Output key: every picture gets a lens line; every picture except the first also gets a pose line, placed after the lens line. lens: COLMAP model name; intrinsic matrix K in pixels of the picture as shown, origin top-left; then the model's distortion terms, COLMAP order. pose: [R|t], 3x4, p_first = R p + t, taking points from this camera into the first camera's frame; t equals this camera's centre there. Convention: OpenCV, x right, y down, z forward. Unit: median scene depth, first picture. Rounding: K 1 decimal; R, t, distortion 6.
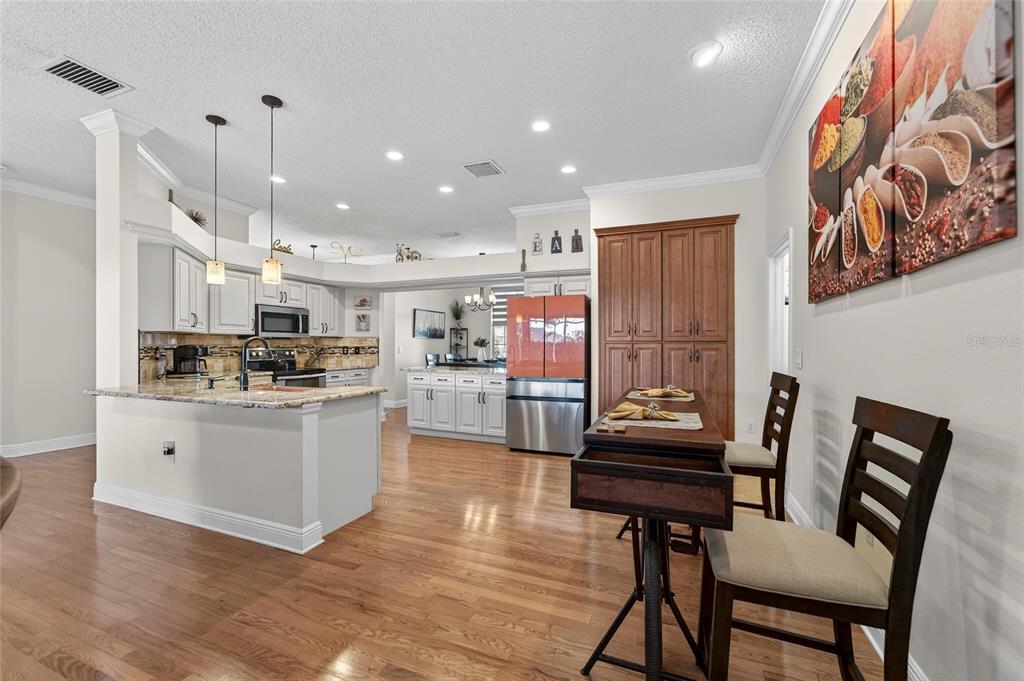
lens RADIAL K [[421.4, 0, 510.9], [0, 421.4, 328.0], [0, 0, 1]] dist [-0.029286, 0.000248]
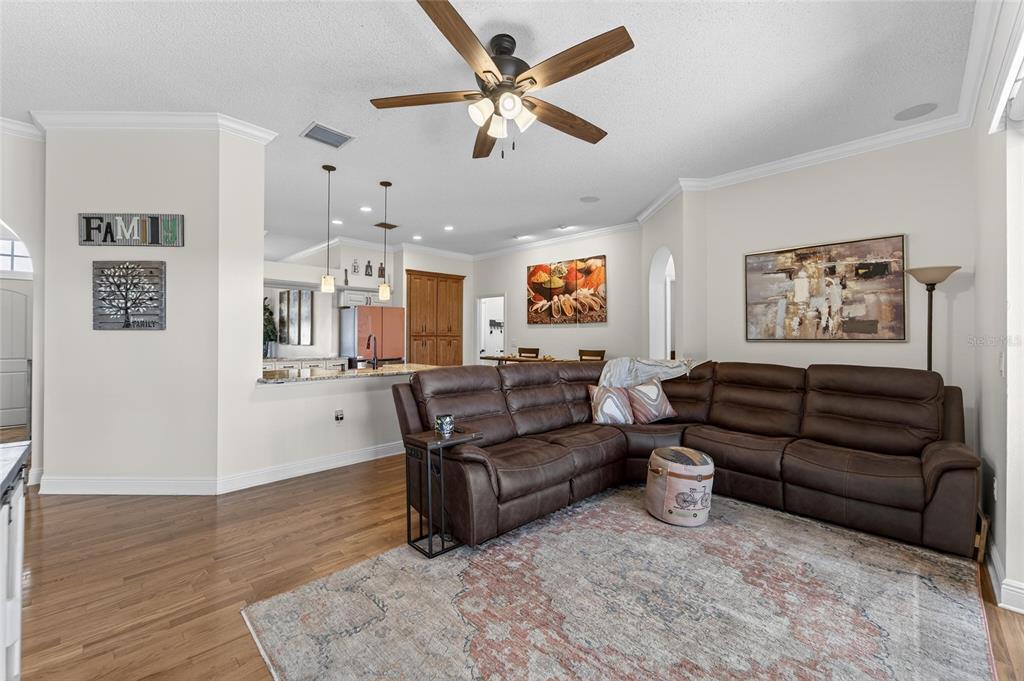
lens RADIAL K [[407.7, 0, 495.7], [0, 407.7, 334.8], [0, 0, 1]] dist [0.000656, 0.000099]
pose [[0.399122, 0.003680, 0.916890, -0.902221], [-0.038644, 0.999171, 0.012811, -0.005233], [-0.916083, -0.040546, 0.398933, 0.003408]]
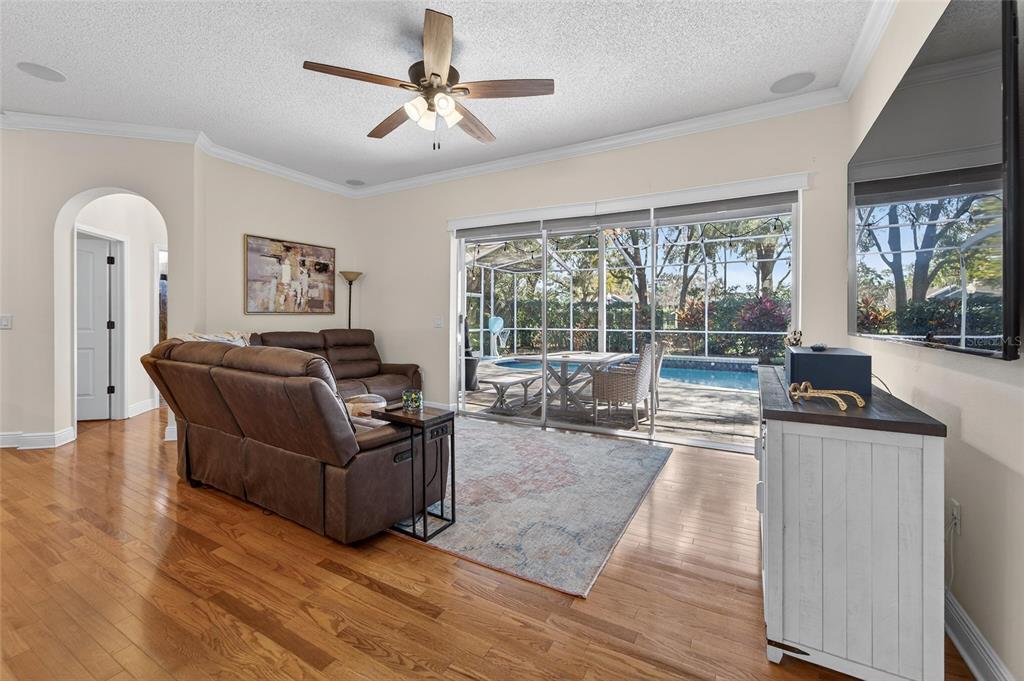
lens RADIAL K [[425.7, 0, 505.5], [0, 425.7, 316.5], [0, 0, 1]] dist [-0.000568, 0.000047]
pose [[-0.990553, -0.007485, 0.136924, -0.681195], [-0.013075, 0.999115, -0.039976, 0.028245], [-0.136503, -0.041389, -0.989775, 0.605730]]
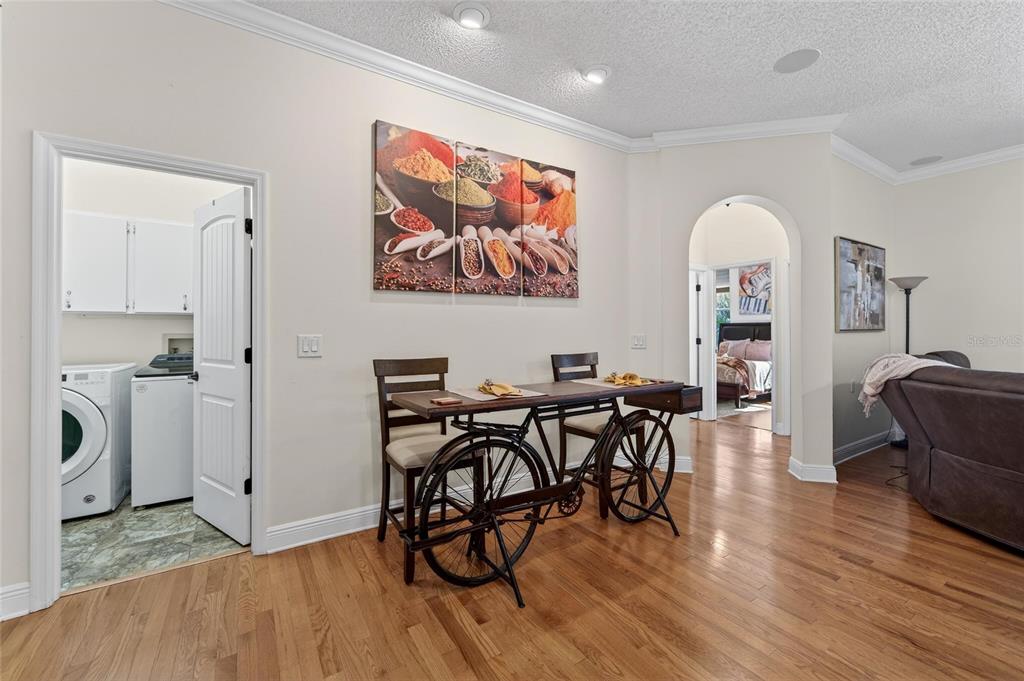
lens RADIAL K [[421.4, 0, 510.9], [0, 421.4, 328.0], [0, 0, 1]] dist [-0.029286, 0.000248]
pose [[-0.803102, -0.002601, 0.595835, -0.071267], [-0.027944, 0.999055, -0.033303, 0.027061], [-0.595185, -0.043395, -0.802416, 0.699184]]
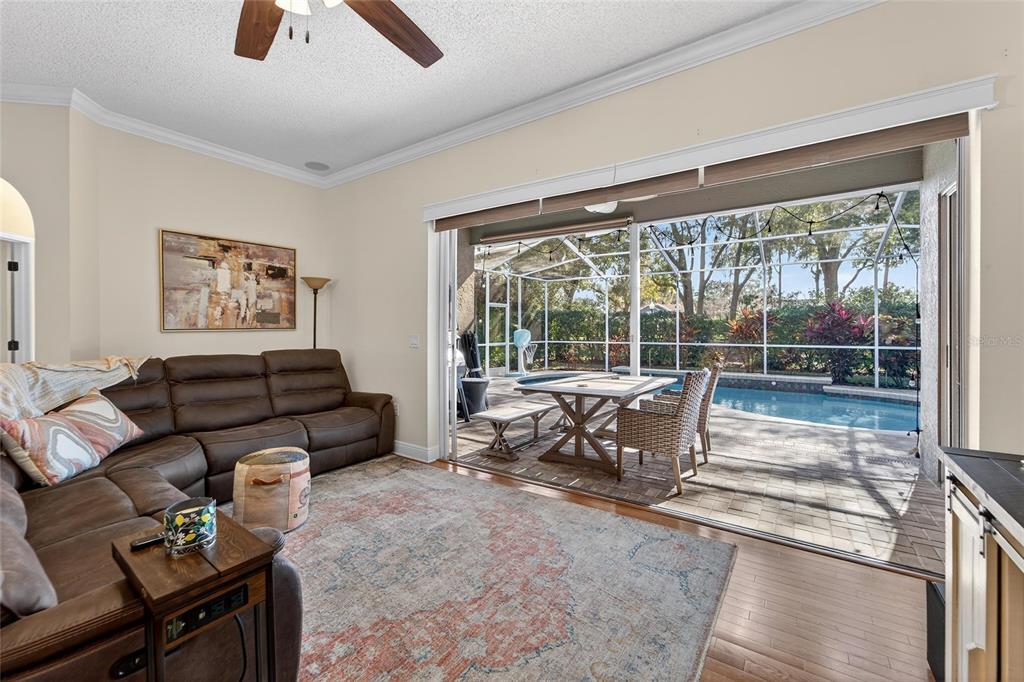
lens RADIAL K [[419.2, 0, 513.3], [0, 419.2, 328.2], [0, 0, 1]] dist [0.004624, 0.000296]
pose [[-0.975552, -0.002051, 0.219759, -0.724351], [-0.010090, 0.999320, -0.035465, 0.009602], [-0.219537, -0.036816, -0.974909, 0.371097]]
